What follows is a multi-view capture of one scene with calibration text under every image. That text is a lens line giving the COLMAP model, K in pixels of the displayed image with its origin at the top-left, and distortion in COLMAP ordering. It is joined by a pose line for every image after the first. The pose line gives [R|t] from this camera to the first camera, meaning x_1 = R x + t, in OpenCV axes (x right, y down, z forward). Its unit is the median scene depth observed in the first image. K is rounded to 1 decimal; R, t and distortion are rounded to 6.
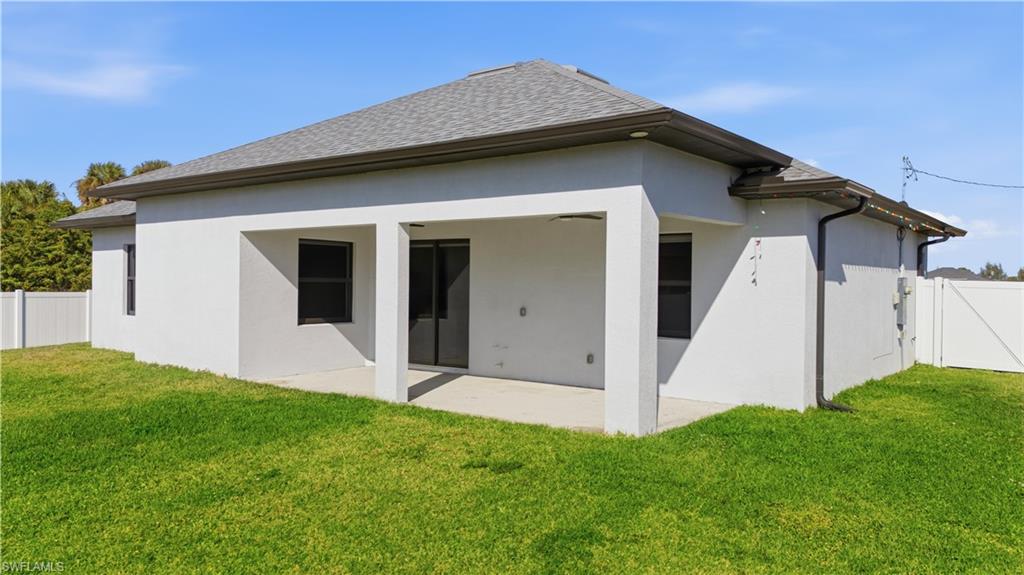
lens RADIAL K [[753.3, 0, 512.0], [0, 753.3, 287.5], [0, 0, 1]] dist [0.086712, -0.094573]
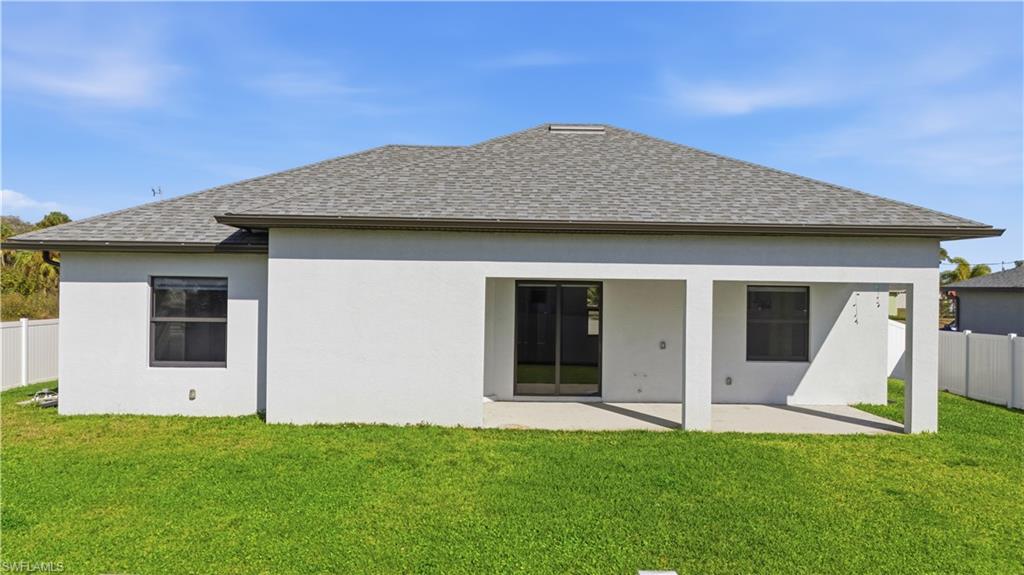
lens RADIAL K [[753.3, 0, 512.0], [0, 753.3, 287.5], [0, 0, 1]] dist [0.086712, -0.094573]
pose [[0.770946, -0.000010, 0.636901, -0.989655], [-0.002845, 0.999990, 0.003459, -0.066711], [-0.636894, -0.004478, 0.770938, 0.242073]]
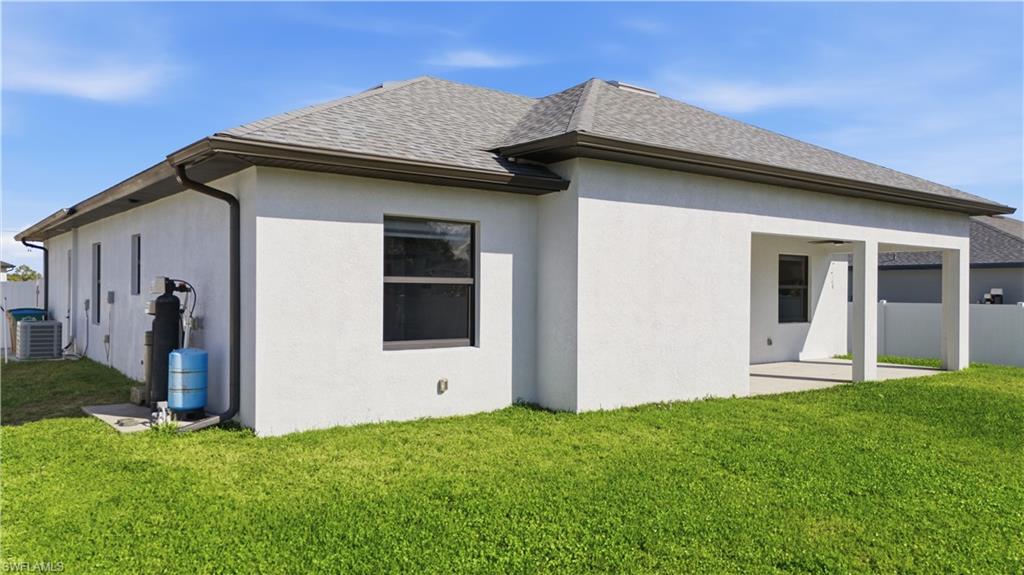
lens RADIAL K [[753.3, 0, 512.0], [0, 753.3, 287.5], [0, 0, 1]] dist [0.086712, -0.094573]
pose [[0.262712, -0.008040, 0.964841, -1.351658], [-0.001112, 0.999962, 0.008635, -0.016470], [-0.964874, -0.003341, 0.262693, 1.081233]]
